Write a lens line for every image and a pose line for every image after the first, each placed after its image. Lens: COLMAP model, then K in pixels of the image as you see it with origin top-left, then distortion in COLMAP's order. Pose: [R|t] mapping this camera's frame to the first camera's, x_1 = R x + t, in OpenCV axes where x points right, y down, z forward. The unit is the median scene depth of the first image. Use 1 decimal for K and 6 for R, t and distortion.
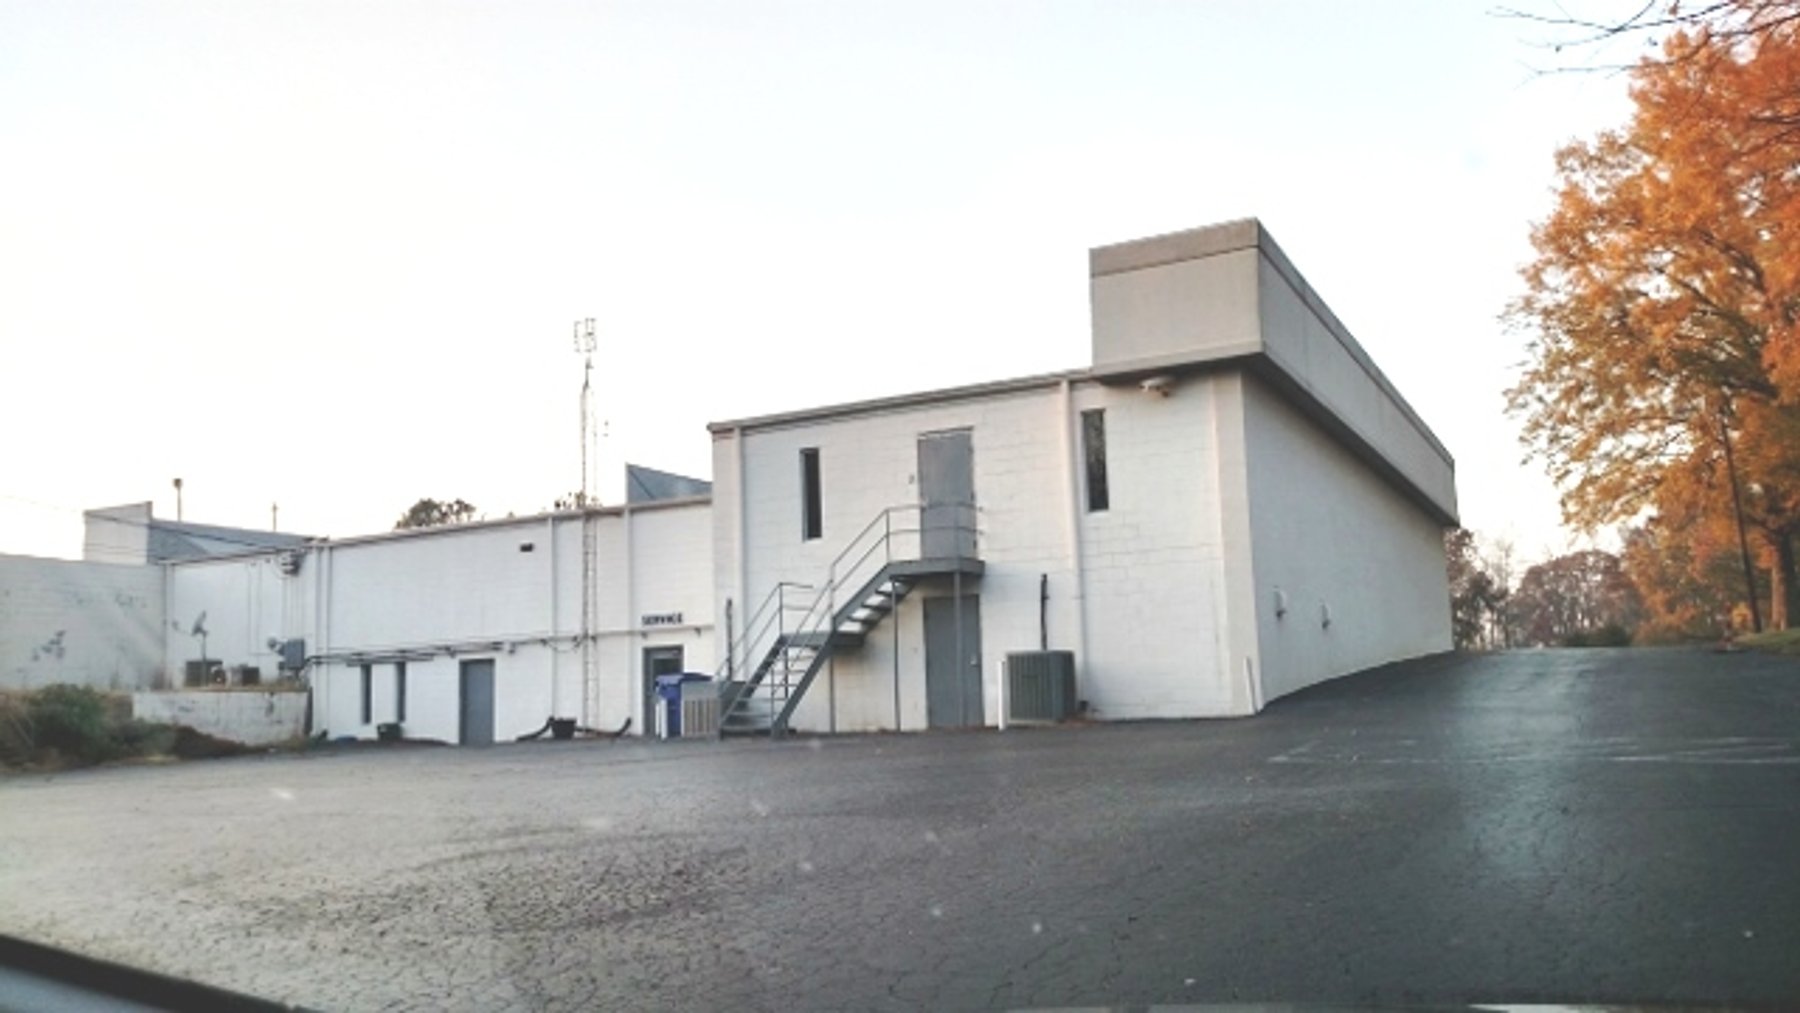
lens RADIAL K [[1442.4, 0, 912.4], [0, 1442.4, 515.2], [0, 0, 1]] dist [0.047224, -0.014986]
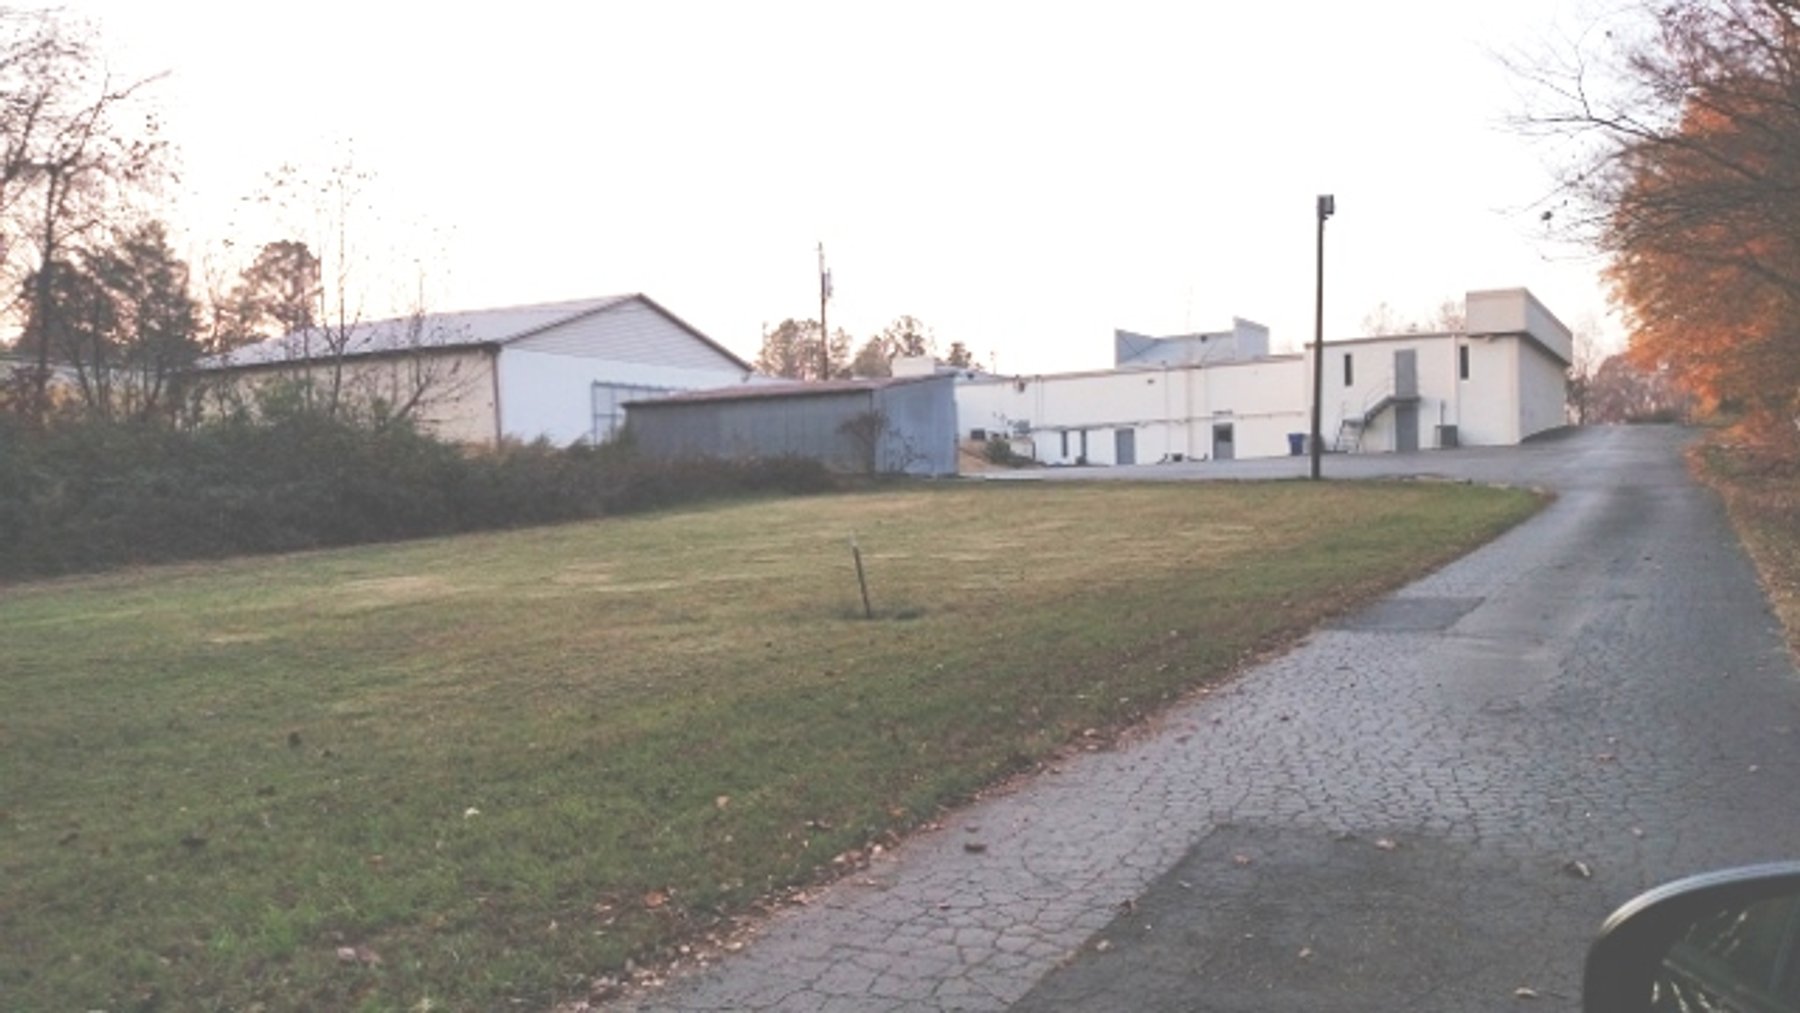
lens RADIAL K [[1442.4, 0, 886.7], [0, 1442.4, 491.7], [0, 0, 1]] dist [0.047224, -0.014986]
pose [[0.998510, 0.004200, -0.054409, -0.552700], [0.003205, 0.990799, 0.135306, -0.111857], [0.054477, -0.135279, 0.989309, -1.282239]]
